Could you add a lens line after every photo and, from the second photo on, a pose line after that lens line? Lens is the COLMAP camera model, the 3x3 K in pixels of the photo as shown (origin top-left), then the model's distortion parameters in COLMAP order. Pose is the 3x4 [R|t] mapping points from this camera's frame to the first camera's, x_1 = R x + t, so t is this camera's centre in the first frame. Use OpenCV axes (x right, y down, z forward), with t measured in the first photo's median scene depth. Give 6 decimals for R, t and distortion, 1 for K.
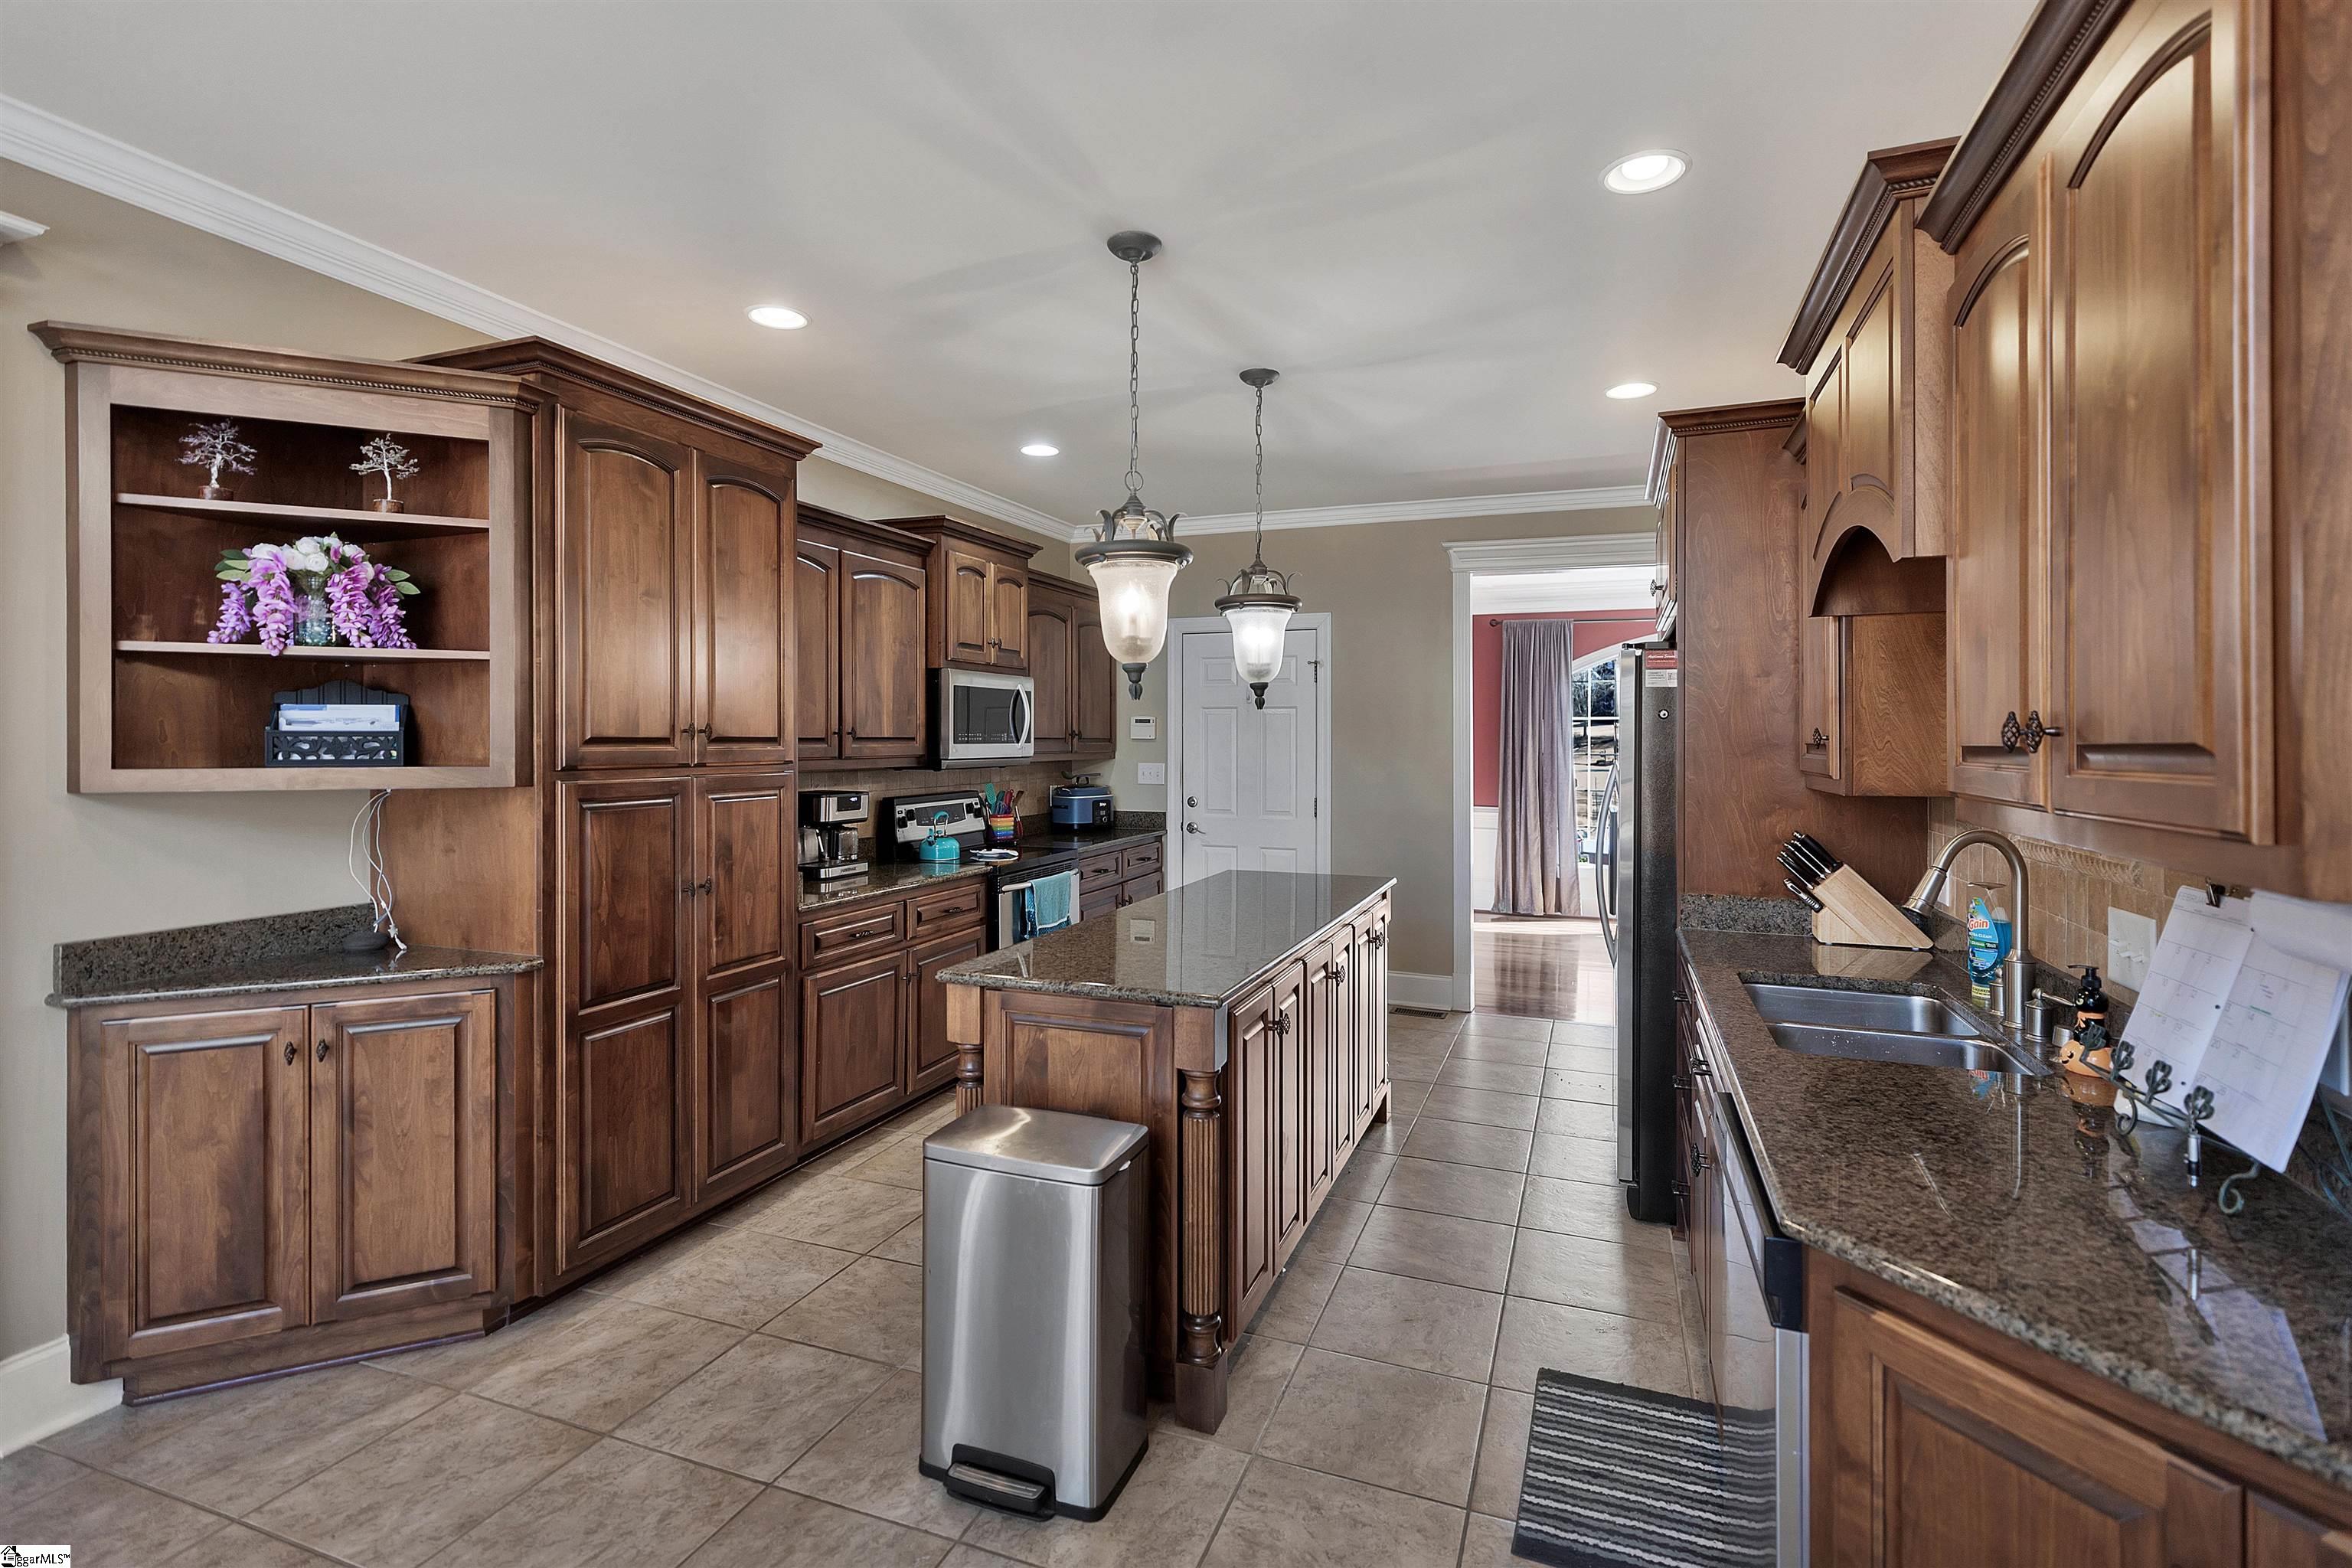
lens RADIAL K [[1072.2, 0, 1185.6], [0, 1072.2, 762.6], [0, 0, 1]] dist [0.003158, 0.000056]
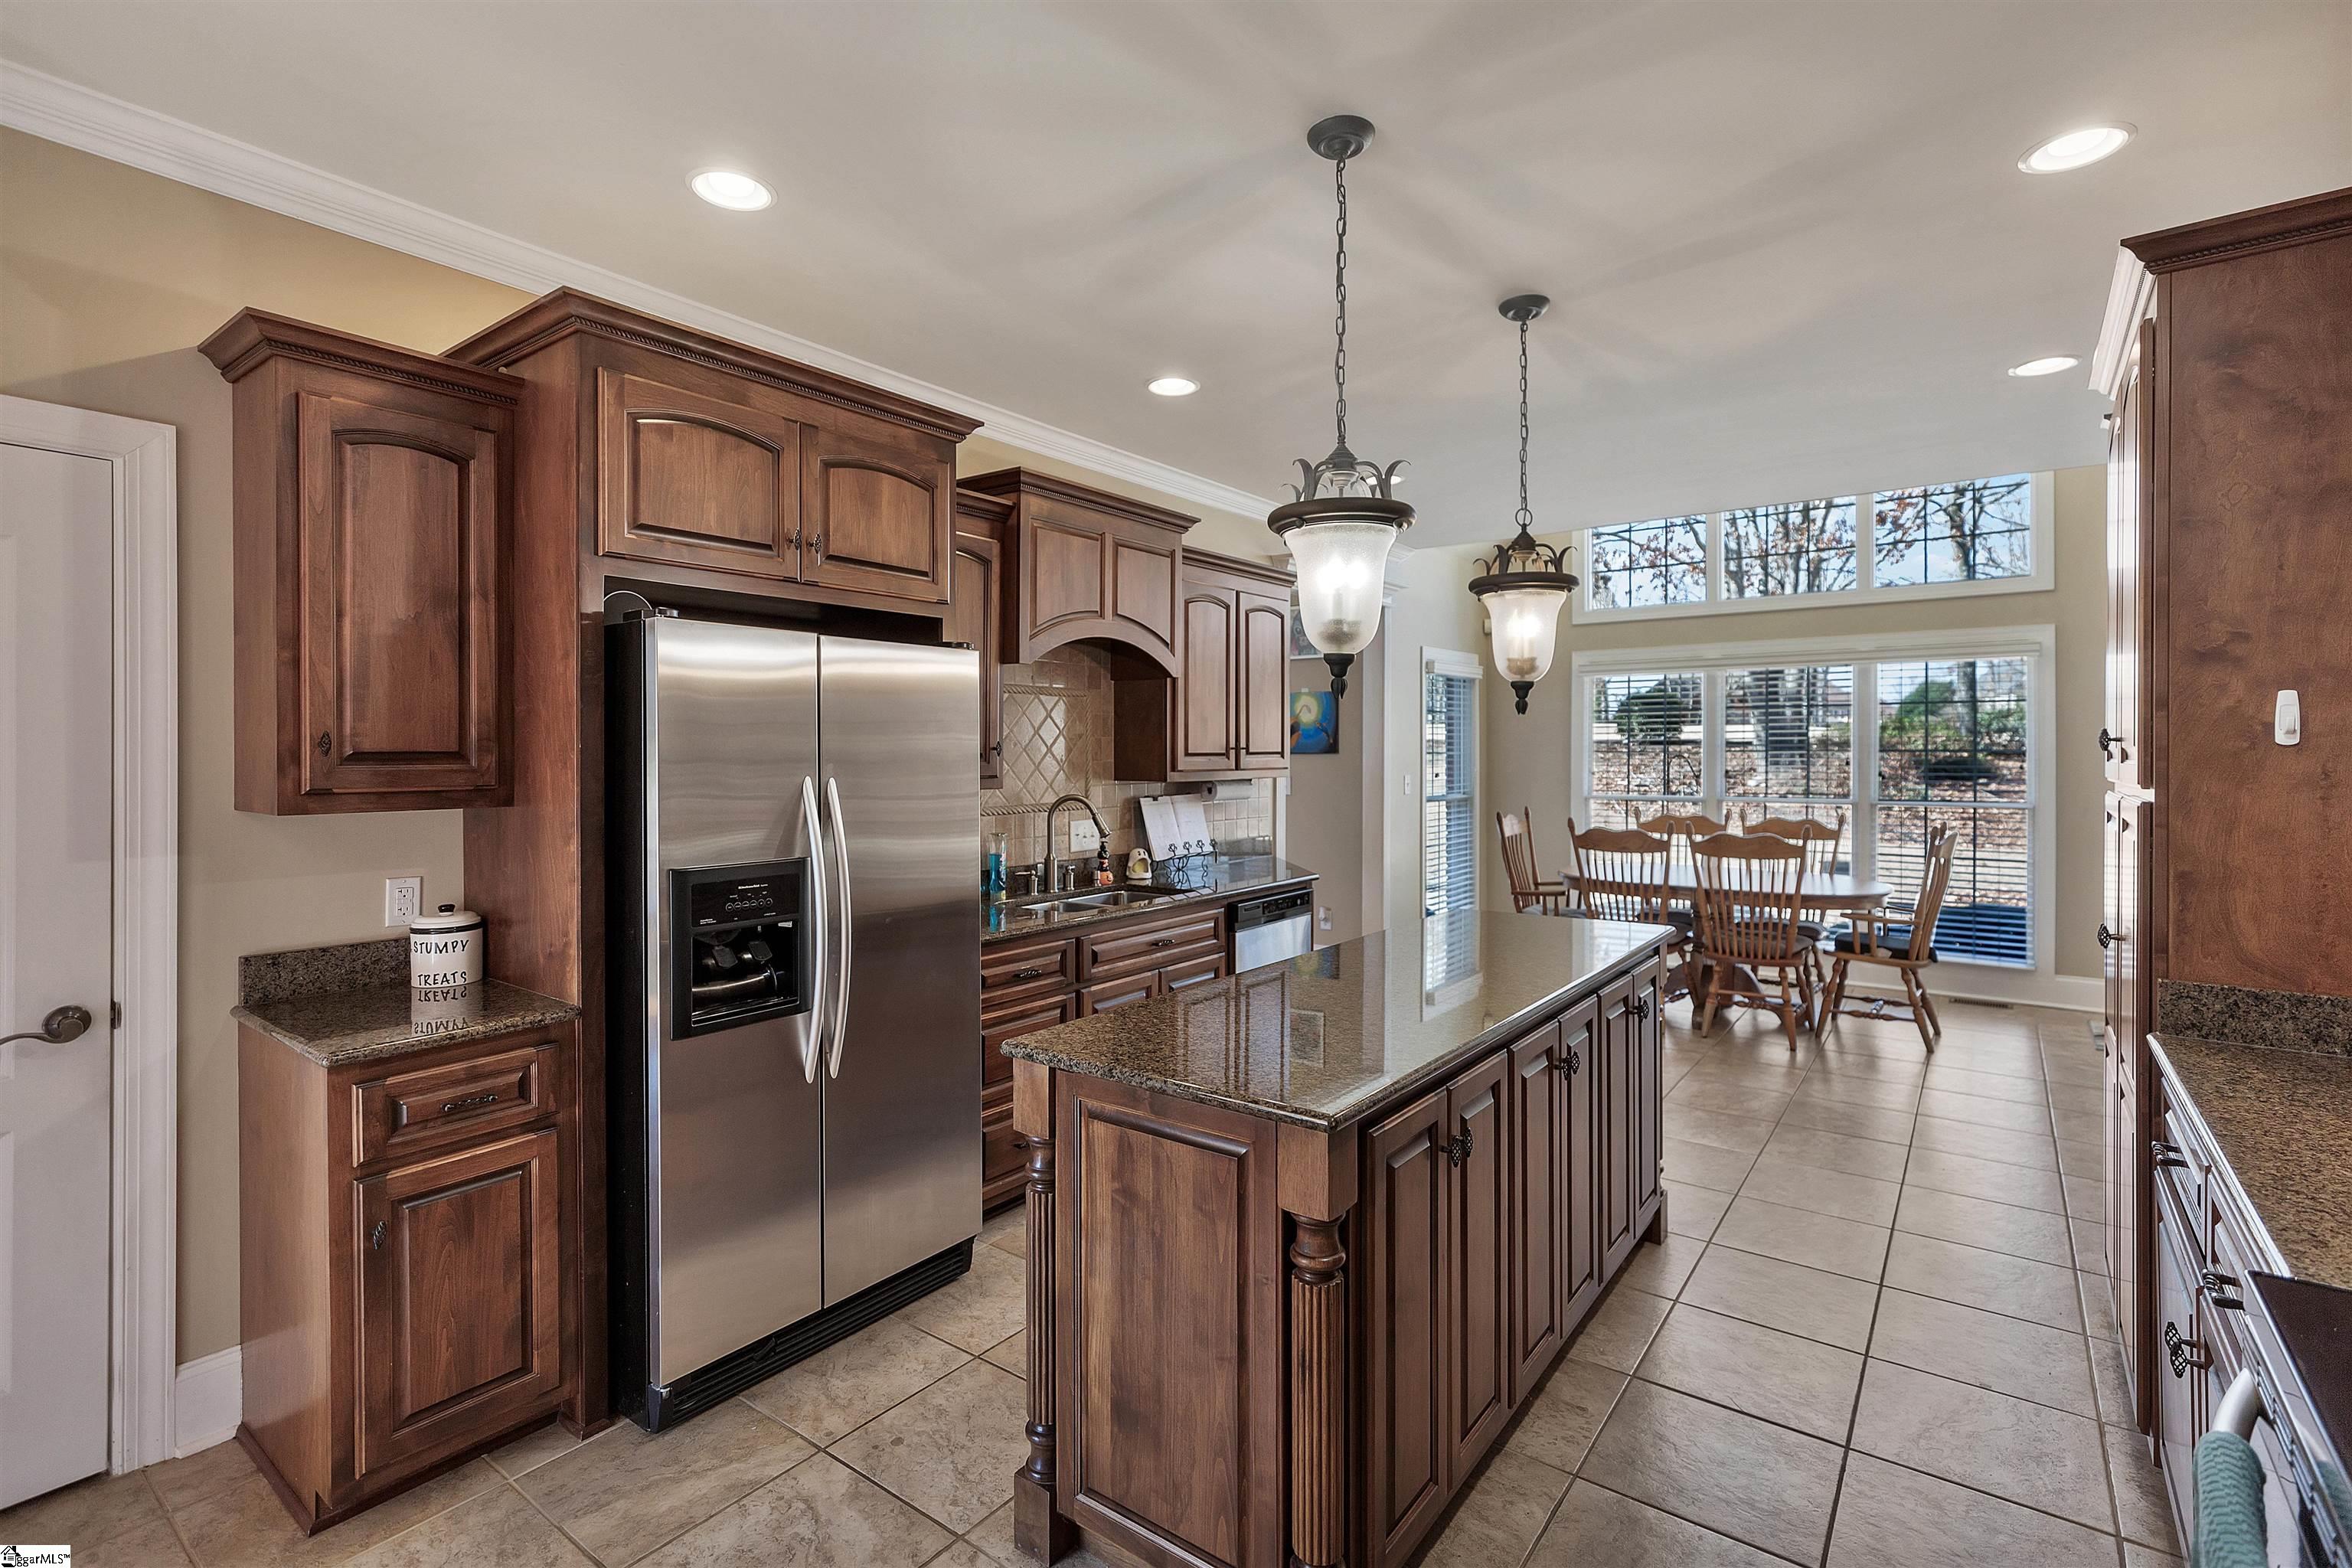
lens RADIAL K [[1073.3, 0, 1165.0], [0, 1073.3, 809.7], [0, 0, 1]] dist [0.048805, 0.000052]
pose [[0.959975, 0.008627, -0.279952, 0.074950], [0.001443, 0.999360, 0.035743, -0.005026], [0.280082, -0.034716, 0.959348, 0.187224]]
